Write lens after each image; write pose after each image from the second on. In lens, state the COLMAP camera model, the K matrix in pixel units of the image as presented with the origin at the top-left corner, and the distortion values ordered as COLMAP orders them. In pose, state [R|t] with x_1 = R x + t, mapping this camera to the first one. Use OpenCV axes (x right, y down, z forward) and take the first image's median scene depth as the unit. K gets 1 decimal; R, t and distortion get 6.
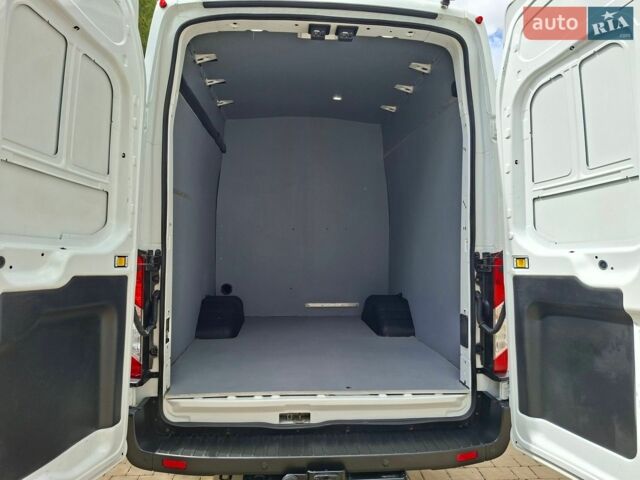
lens RADIAL K [[455.9, 0, 320.0], [0, 455.9, 240.0], [0, 0, 1]] dist [0.053423, -0.060973]
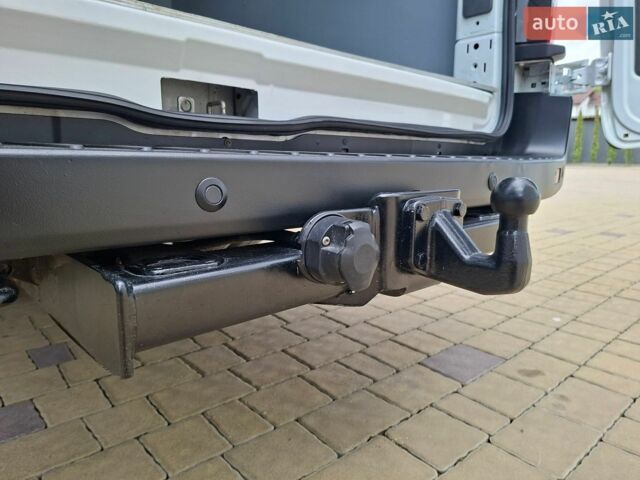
lens RADIAL K [[462.8, 0, 321.6], [0, 462.8, 241.4], [0, 0, 1]] dist [0.059614, -0.072595]
pose [[0.778036, -0.106983, 0.619043, -0.204699], [0.014229, 0.988141, 0.152887, 0.458209], [-0.628058, -0.110143, 0.770332, 0.770687]]
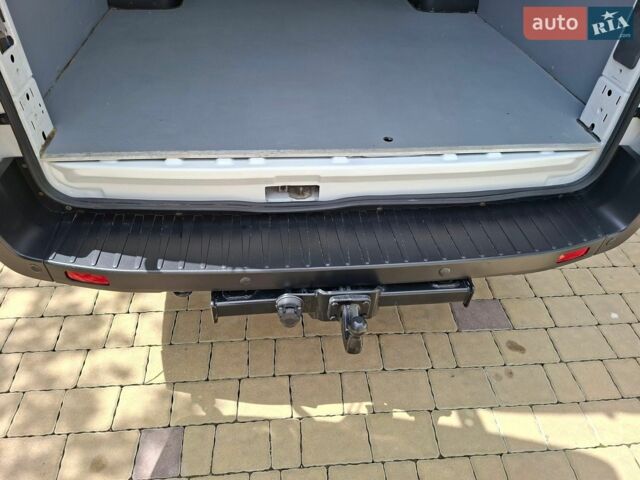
lens RADIAL K [[461.3, 0, 311.6], [0, 461.3, 239.7], [0, 0, 1]] dist [0.093671, -0.113105]
pose [[0.999142, 0.008384, 0.040551, -0.057391], [-0.033111, 0.749822, 0.660811, 0.051927], [-0.024866, -0.661586, 0.749456, 0.560900]]
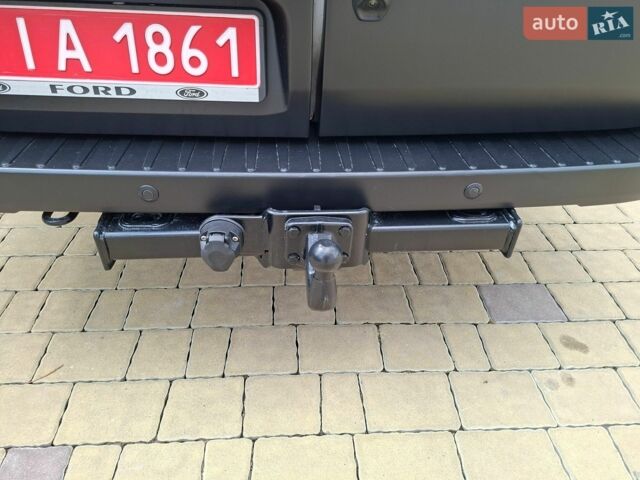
lens RADIAL K [[455.9, 0, 320.0], [0, 455.9, 240.0], [0, 0, 1]] dist [0.053423, -0.060973]
pose [[0.999597, 0.023329, 0.016203, 0.009284], [-0.028402, 0.814733, 0.579140, 0.293922], [0.000309, -0.579366, 0.815067, 0.653446]]
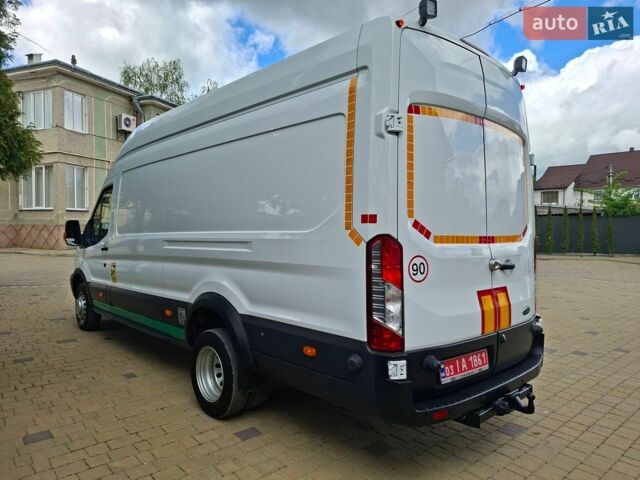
lens RADIAL K [[455.9, 0, 320.0], [0, 455.9, 240.0], [0, 0, 1]] dist [0.053423, -0.060973]
pose [[0.779350, -0.008237, 0.626535, -1.250749], [0.011209, 0.999937, -0.000796, 0.029861], [-0.626489, 0.007643, 0.779393, 0.251972]]
